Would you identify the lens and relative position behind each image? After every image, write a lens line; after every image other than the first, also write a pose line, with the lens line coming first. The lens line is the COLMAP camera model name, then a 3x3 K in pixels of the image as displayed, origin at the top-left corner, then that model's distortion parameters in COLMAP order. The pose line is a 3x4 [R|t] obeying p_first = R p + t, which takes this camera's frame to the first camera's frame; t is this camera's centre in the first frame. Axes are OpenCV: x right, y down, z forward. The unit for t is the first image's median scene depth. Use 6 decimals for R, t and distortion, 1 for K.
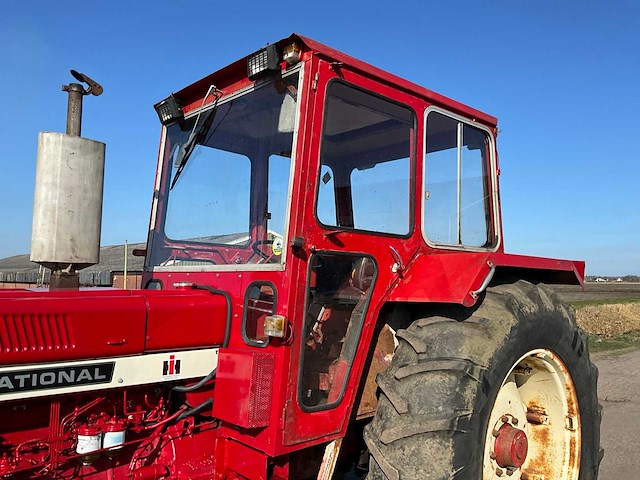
lens RADIAL K [[525.2, 0, 319.7], [0, 525.2, 237.1], [0, 0, 1]] dist [0.107871, -0.200292]
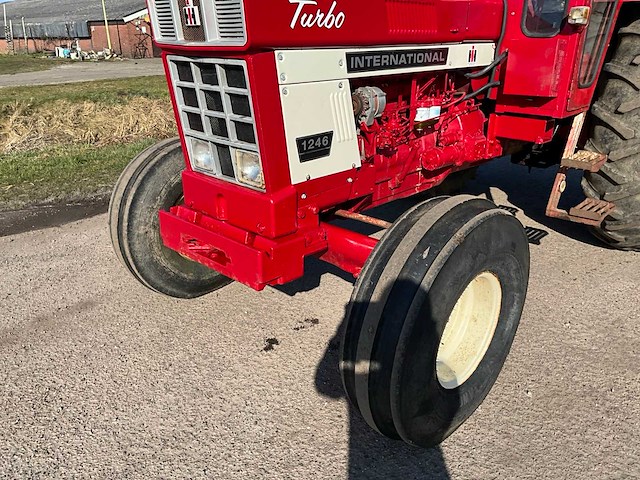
lens RADIAL K [[525.2, 0, 319.7], [0, 525.2, 237.1], [0, 0, 1]] dist [0.107871, -0.200292]
pose [[0.998139, -0.040311, 0.045762, -0.643006], [0.016356, 0.899844, 0.435906, 0.070257], [-0.058750, -0.434346, 0.898828, -0.258774]]
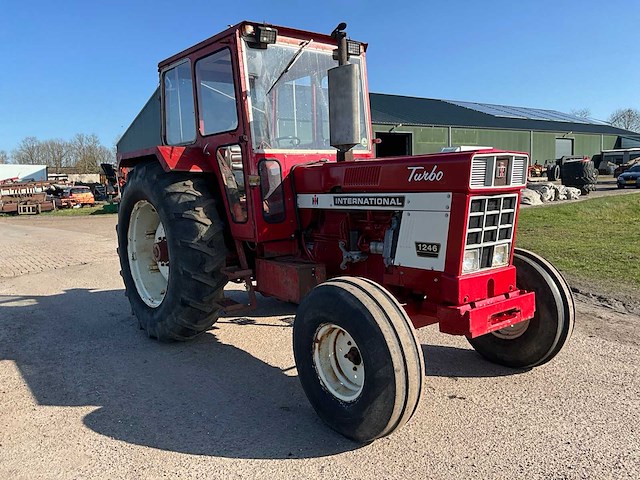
lens RADIAL K [[525.2, 0, 319.7], [0, 525.2, 237.1], [0, 0, 1]] dist [0.107871, -0.200292]
pose [[-0.099807, 0.081232, -0.991685, 1.110049], [0.106522, 0.991806, 0.070521, 0.182875], [0.989288, -0.098598, -0.107642, 0.755654]]
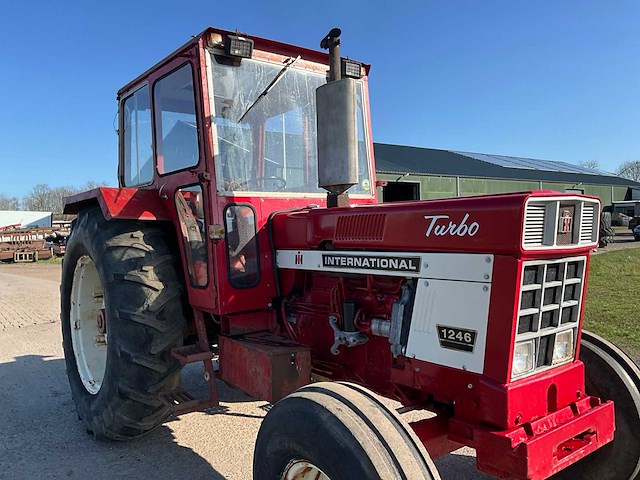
lens RADIAL K [[525.2, 0, 319.7], [0, 525.2, 237.1], [0, 0, 1]] dist [0.107871, -0.200292]
pose [[-0.113740, -0.010507, -0.993455, 0.669408], [0.097856, 0.994963, -0.021726, 0.163466], [0.988680, -0.099687, -0.112139, 0.768435]]
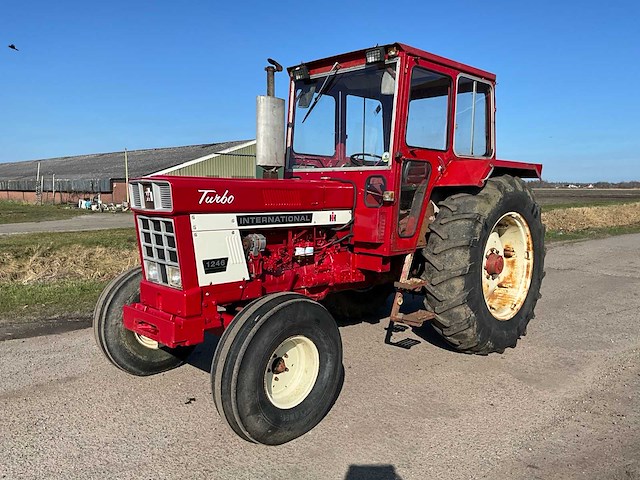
lens RADIAL K [[525.2, 0, 319.7], [0, 525.2, 237.1], [0, 0, 1]] dist [0.107871, -0.200292]
pose [[0.999096, -0.008915, 0.041571, -0.373388], [0.001639, 0.985117, 0.171876, -0.024570], [-0.042485, -0.171652, 0.984241, -0.890392]]
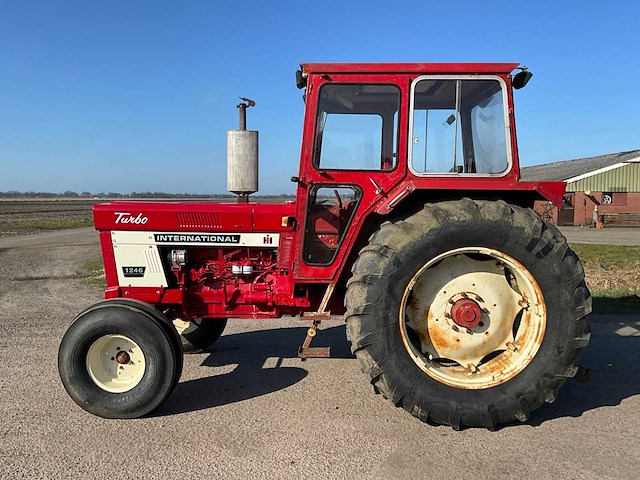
lens RADIAL K [[525.2, 0, 319.7], [0, 525.2, 237.1], [0, 0, 1]] dist [0.107871, -0.200292]
pose [[0.714626, 0.045946, -0.697996, 1.197208], [0.057334, 0.990636, 0.123909, -0.012821], [0.697153, -0.128567, 0.705300, -0.293821]]
